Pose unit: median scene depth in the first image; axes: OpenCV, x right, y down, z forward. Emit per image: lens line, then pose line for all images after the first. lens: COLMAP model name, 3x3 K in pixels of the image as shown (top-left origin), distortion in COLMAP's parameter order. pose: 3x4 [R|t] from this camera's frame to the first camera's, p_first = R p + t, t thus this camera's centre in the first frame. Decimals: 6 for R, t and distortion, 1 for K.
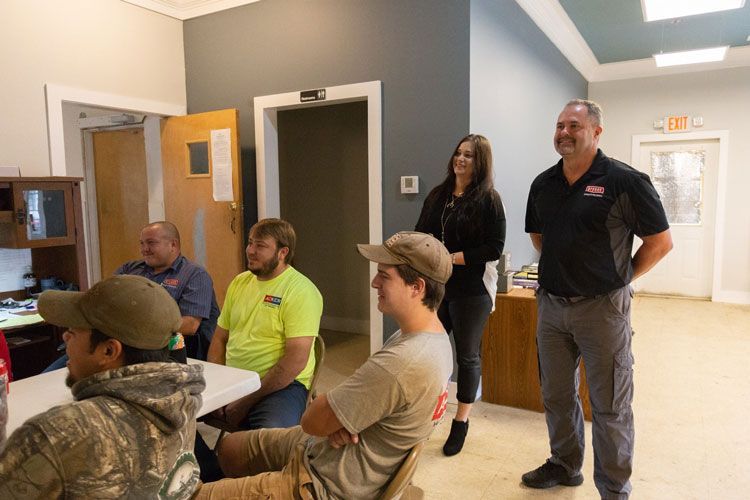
lens RADIAL K [[519.3, 0, 395.0], [0, 519.3, 249.2], [0, 0, 1]] dist [-0.005823, -0.001183]
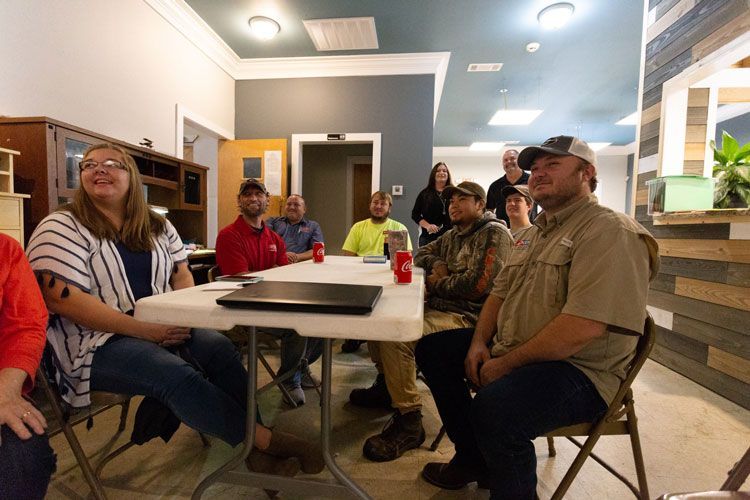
lens RADIAL K [[344.0, 0, 375.0], [0, 344.0, 250.0], [0, 0, 1]] dist [-0.003294, -0.000924]
pose [[0.925095, 0.011029, 0.379576, -0.461262], [0.008694, 0.998701, -0.050207, 0.134965], [-0.379636, 0.049747, 0.923797, -0.085855]]
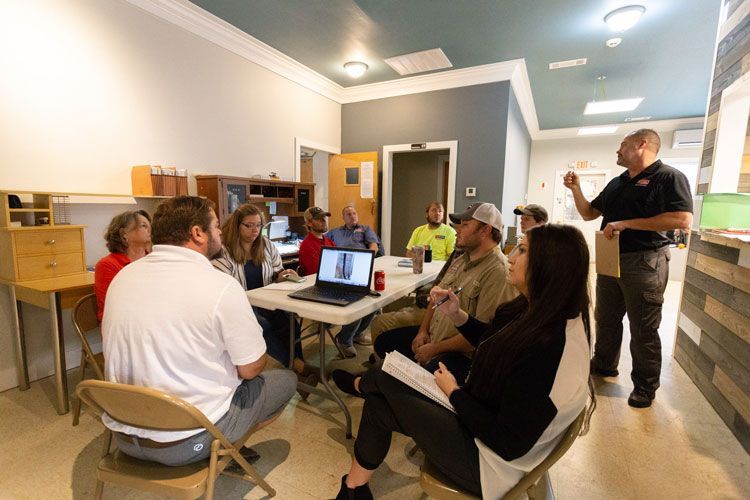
lens RADIAL K [[344.0, 0, 375.0], [0, 344.0, 250.0], [0, 0, 1]] dist [-0.003294, -0.000924]
pose [[0.999485, 0.025315, 0.019700, -0.336382], [-0.025749, 0.999425, 0.022066, 0.077191], [-0.019130, -0.022562, 0.999562, -0.325756]]
